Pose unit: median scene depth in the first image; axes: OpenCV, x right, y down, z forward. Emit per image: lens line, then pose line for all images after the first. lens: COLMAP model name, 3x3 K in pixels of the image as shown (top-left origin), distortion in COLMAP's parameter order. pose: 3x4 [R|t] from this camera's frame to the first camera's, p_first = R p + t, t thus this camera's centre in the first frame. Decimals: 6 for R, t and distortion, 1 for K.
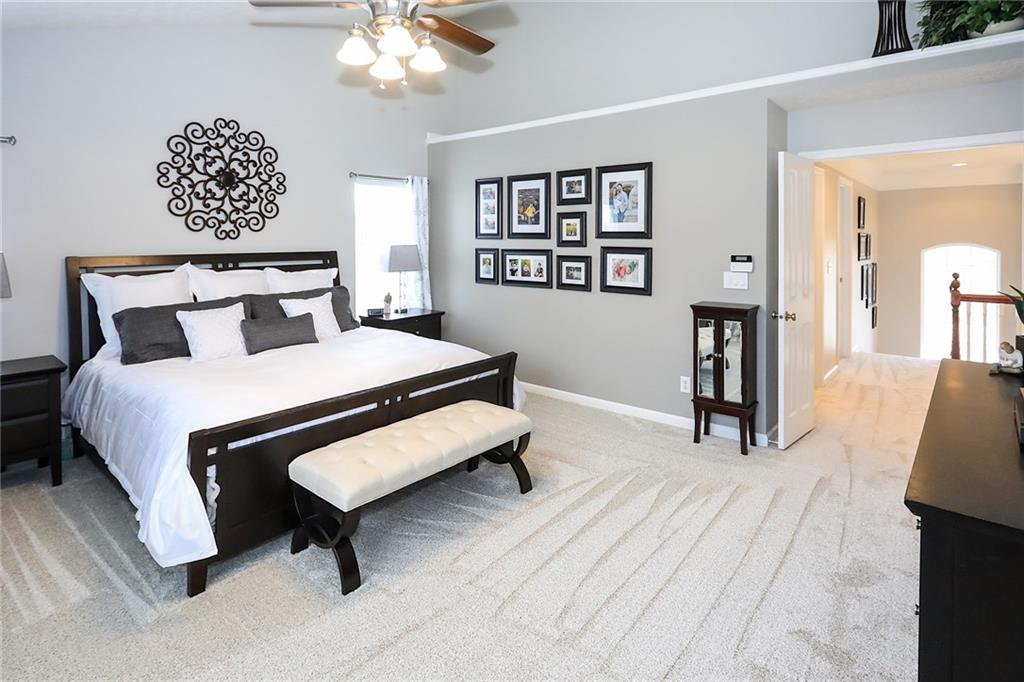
lens RADIAL K [[523.7, 0, 511.6], [0, 523.7, 335.0], [0, 0, 1]] dist [0.000902, 0.000176]
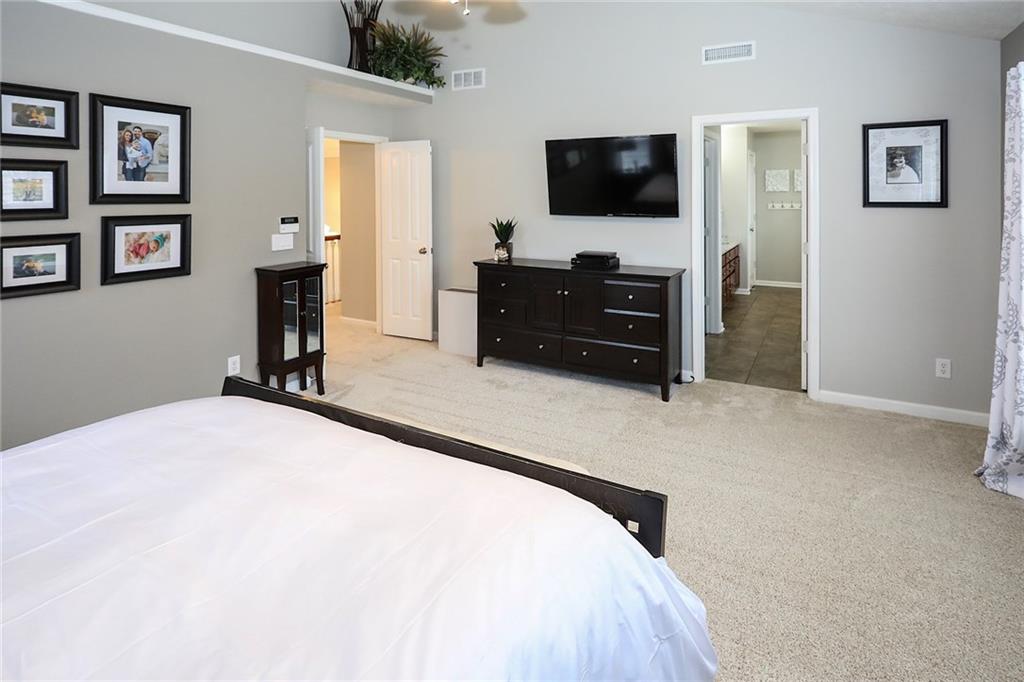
lens RADIAL K [[523.7, 0, 511.6], [0, 523.7, 335.0], [0, 0, 1]] dist [0.000902, 0.000176]
pose [[-0.182212, -0.250860, 0.950720, -0.347441], [0.189014, 0.939937, 0.284241, -0.068884], [-0.964921, 0.231492, -0.123852, 0.357553]]
